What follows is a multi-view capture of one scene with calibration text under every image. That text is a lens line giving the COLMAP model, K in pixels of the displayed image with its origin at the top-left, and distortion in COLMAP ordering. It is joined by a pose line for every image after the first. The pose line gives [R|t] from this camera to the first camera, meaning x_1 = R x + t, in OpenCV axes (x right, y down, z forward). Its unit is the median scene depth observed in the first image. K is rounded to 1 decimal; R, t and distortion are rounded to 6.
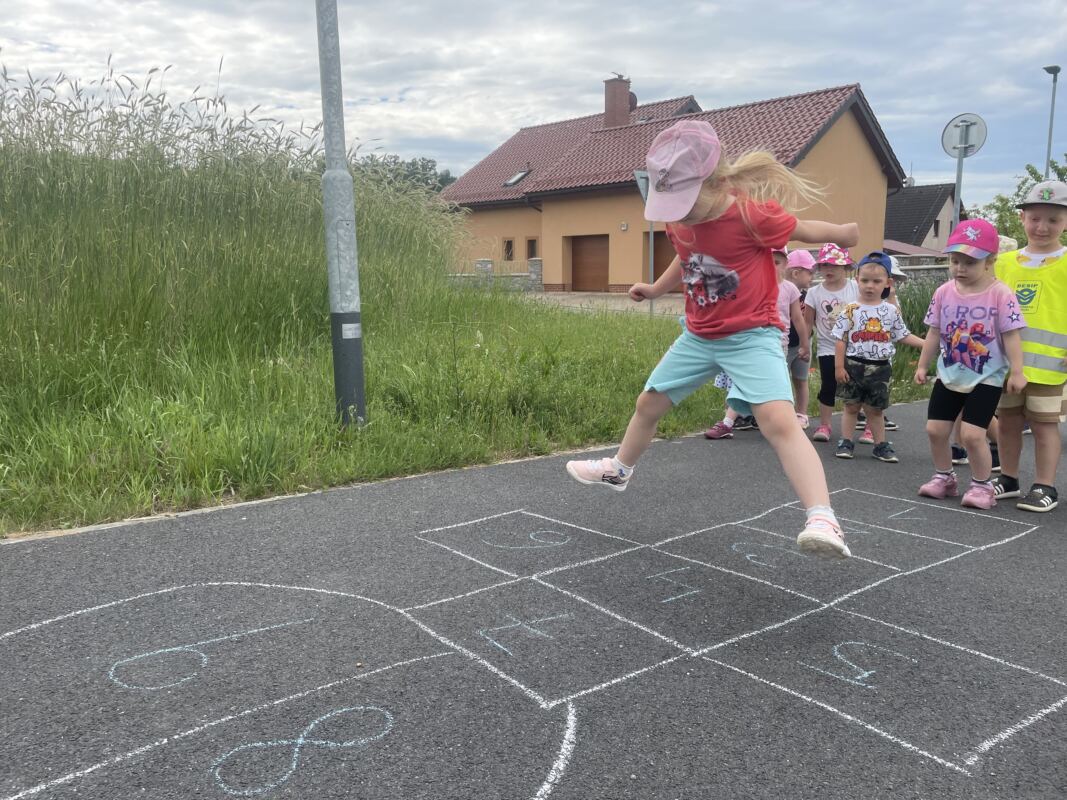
lens RADIAL K [[800.1, 0, 522.2], [0, 800.1, 399.4], [0, 0, 1]] dist [0.089392, -0.114099]
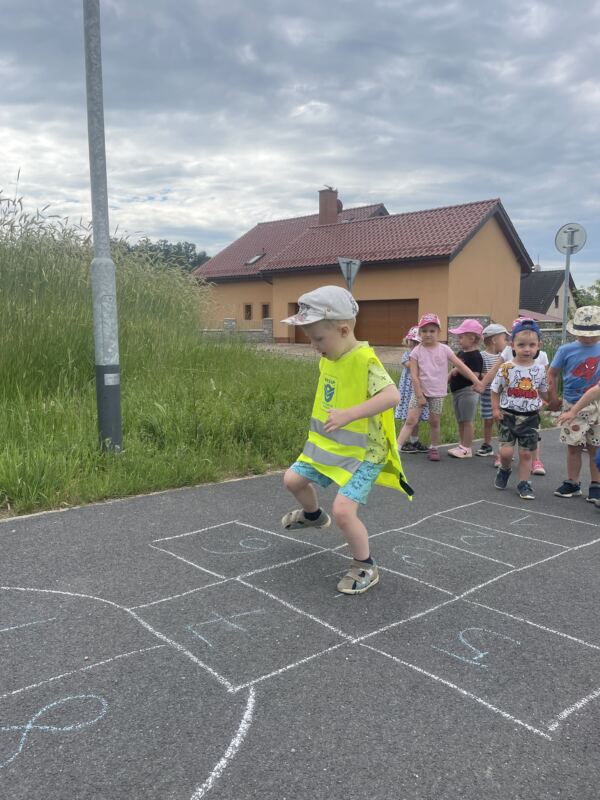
lens RADIAL K [[599.9, 0, 297.8], [0, 599.9, 391.5], [0, 0, 1]] dist [0.089392, -0.114099]
pose [[0.997927, 0.007077, 0.063967, 0.034597], [-0.003760, 0.998650, -0.051813, -0.020901], [-0.064248, 0.051465, 0.996606, 0.007461]]
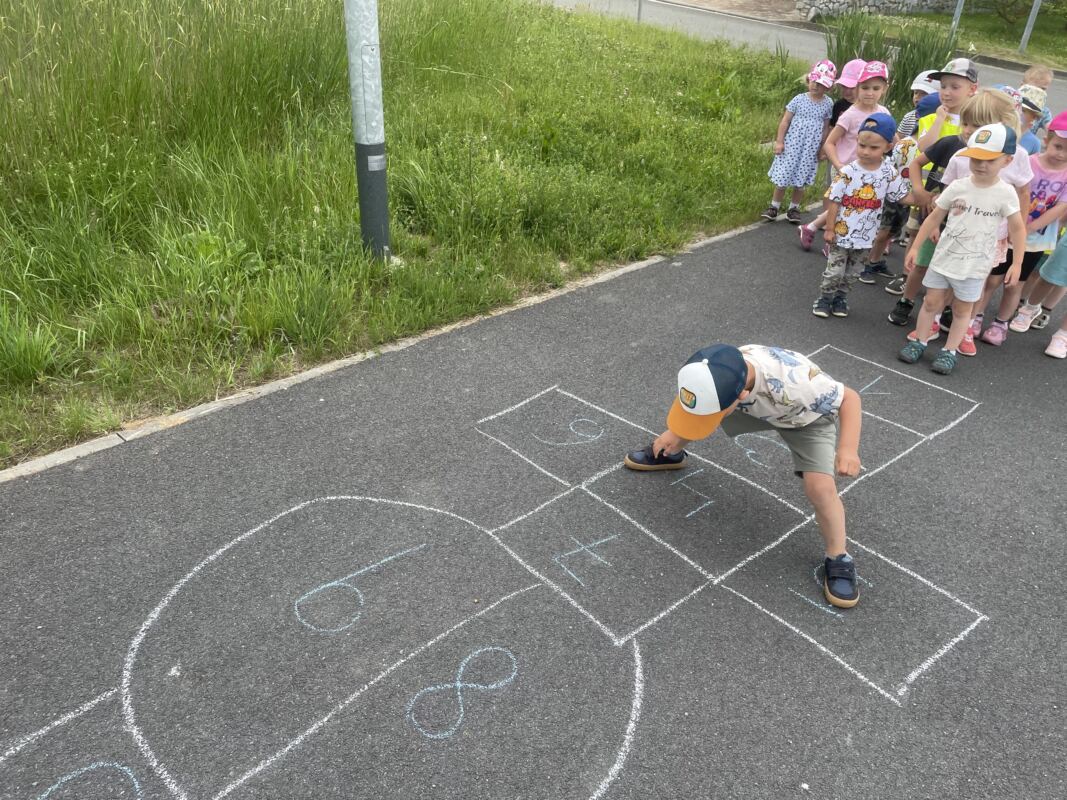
lens RADIAL K [[800.1, 0, 532.9], [0, 800.1, 393.4], [0, 0, 1]] dist [0.089392, -0.114099]
pose [[0.996333, 0.025881, 0.081549, -0.125597], [-0.054962, 0.924084, 0.378216, -0.281780], [-0.065570, -0.381311, 0.922118, -0.064239]]
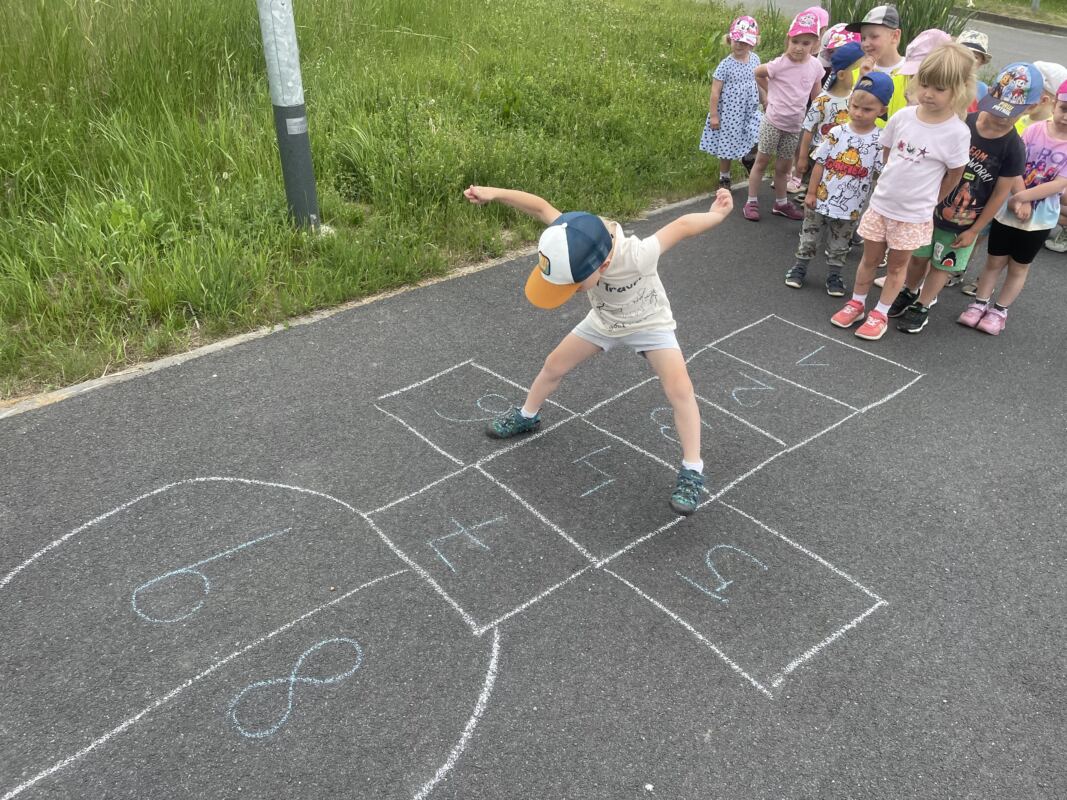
lens RADIAL K [[800.1, 0, 533.9], [0, 800.1, 398.1], [0, 0, 1]] dist [0.089392, -0.114099]
pose [[0.997865, 0.016444, 0.063208, 0.016165], [-0.041160, 0.909749, 0.413114, -0.267417], [-0.050710, -0.414834, 0.908483, -0.024939]]
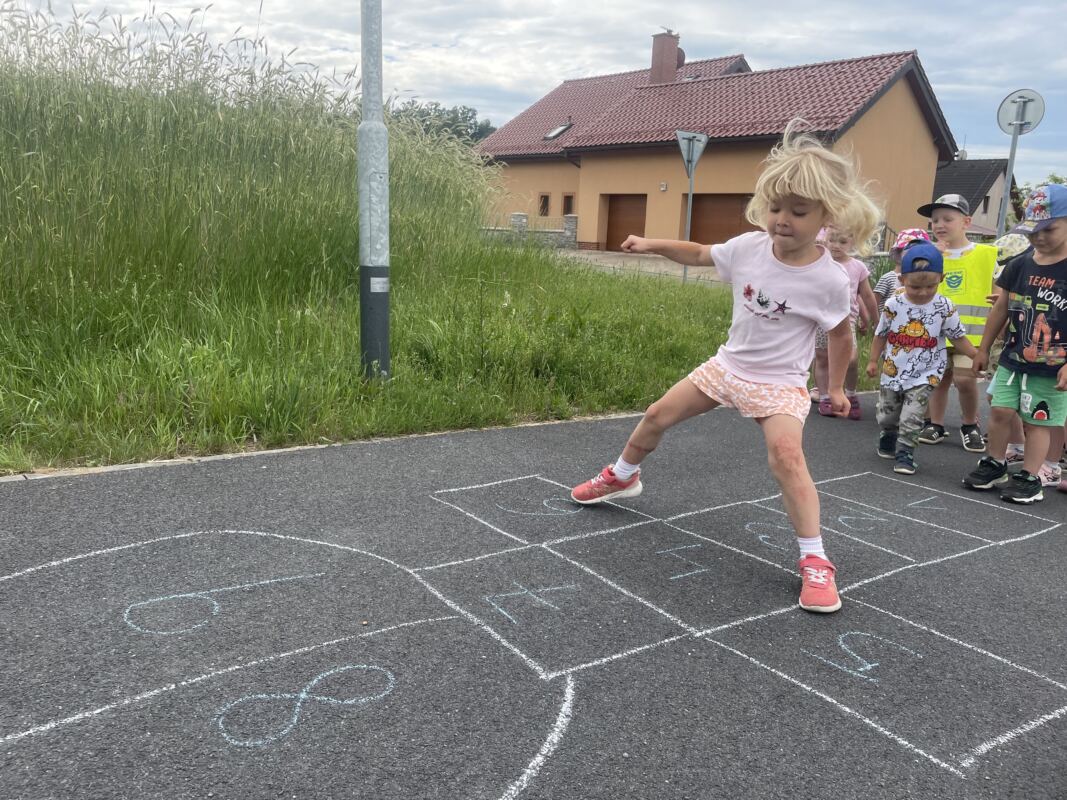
lens RADIAL K [[800.1, 0, 521.0], [0, 800.1, 389.4], [0, 0, 1]] dist [0.089392, -0.114099]
pose [[0.997734, 0.058530, -0.033175, 0.005927], [-0.057066, 0.997423, 0.043481, -0.011559], [0.035635, -0.041490, 0.998503, 0.001648]]
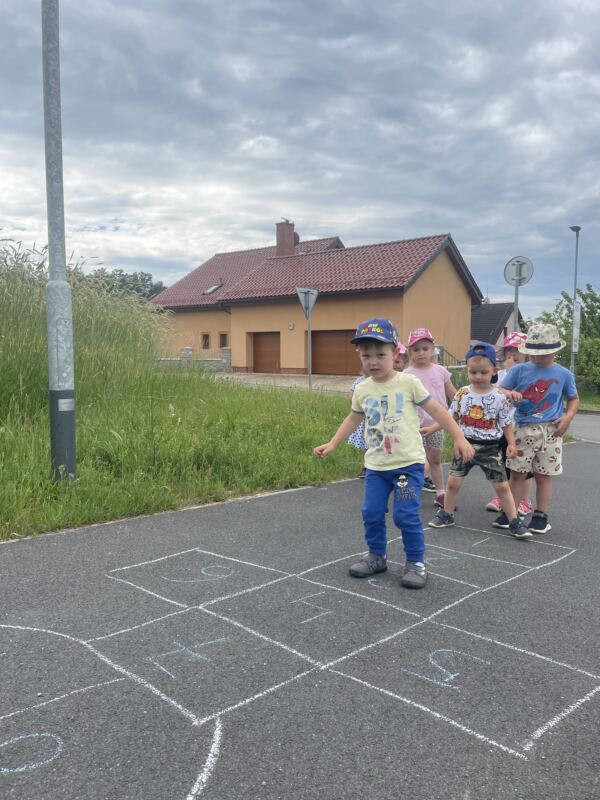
lens RADIAL K [[599.9, 0, 297.9], [0, 599.9, 390.6], [0, 0, 1]] dist [0.089392, -0.114099]
pose [[0.990995, 0.007225, 0.133700, 0.026855], [0.006594, 0.994698, -0.102623, -0.009841], [-0.133733, 0.102581, 0.985694, 0.017101]]
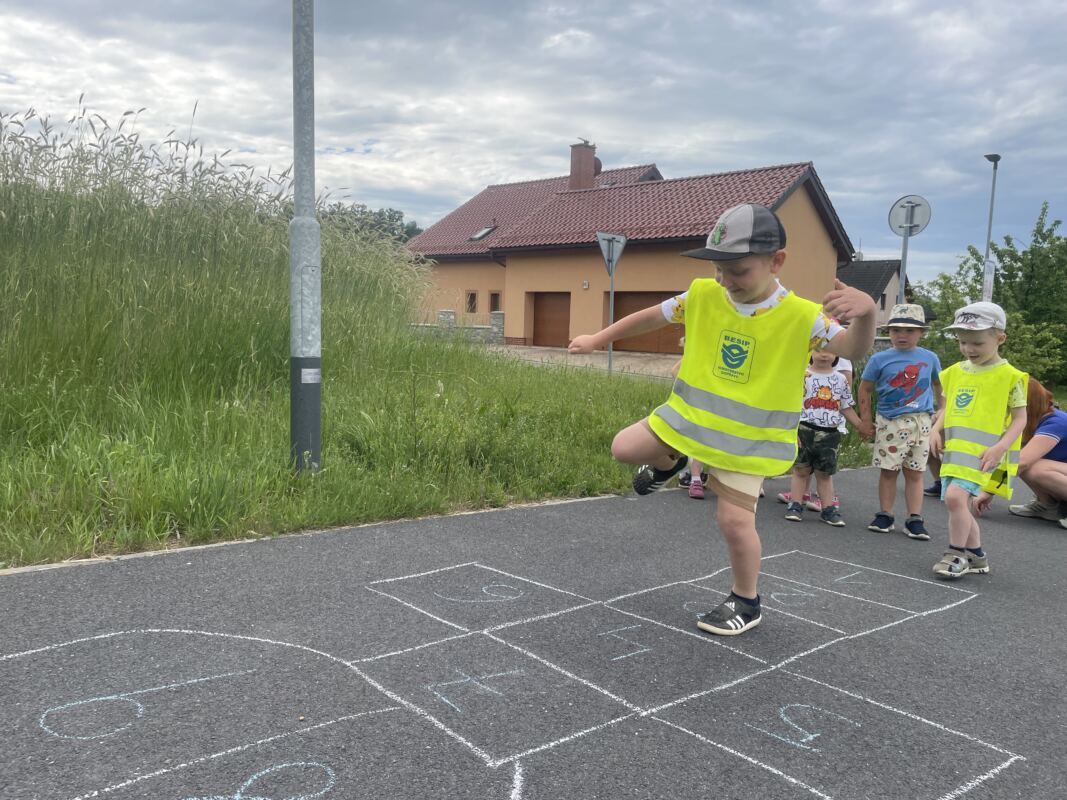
lens RADIAL K [[800.1, 0, 523.3], [0, 800.1, 395.8], [0, 0, 1]] dist [0.089392, -0.114099]
pose [[0.997809, 0.040277, 0.052488, -0.001565], [-0.036523, 0.996835, -0.070612, 0.000266], [-0.055166, 0.068540, 0.996122, -0.007672]]
